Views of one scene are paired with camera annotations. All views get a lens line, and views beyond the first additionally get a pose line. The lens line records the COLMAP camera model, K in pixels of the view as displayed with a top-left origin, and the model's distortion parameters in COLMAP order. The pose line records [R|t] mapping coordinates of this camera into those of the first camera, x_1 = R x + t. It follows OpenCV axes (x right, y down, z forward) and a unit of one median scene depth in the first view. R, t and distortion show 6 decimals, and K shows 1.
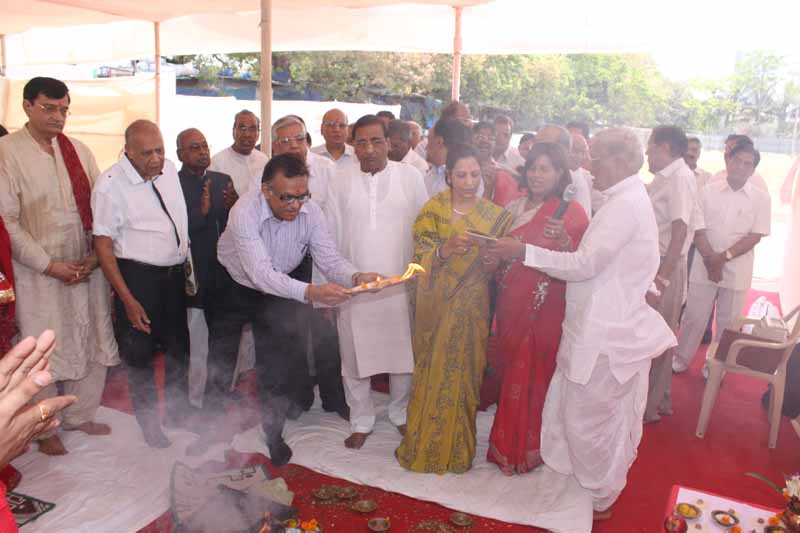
lens RADIAL K [[721.0, 0, 397.4], [0, 721.0, 269.1], [0, 0, 1]] dist [-0.093268, 0.095341]
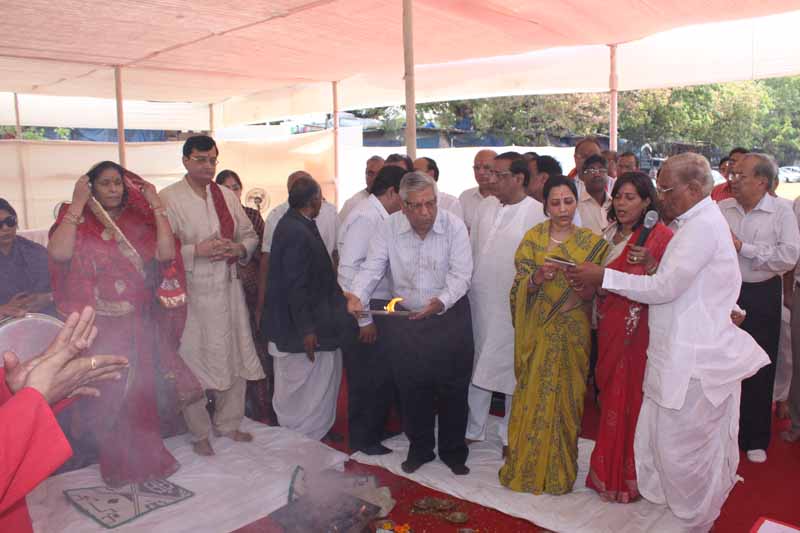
lens RADIAL K [[721.0, 0, 387.7], [0, 721.0, 269.2], [0, 0, 1]] dist [-0.093268, 0.095341]
pose [[0.959658, -0.009602, -0.281005, 0.145558], [-0.008233, 0.998029, -0.062217, 0.028636], [0.281049, 0.062020, 0.957687, -0.062292]]
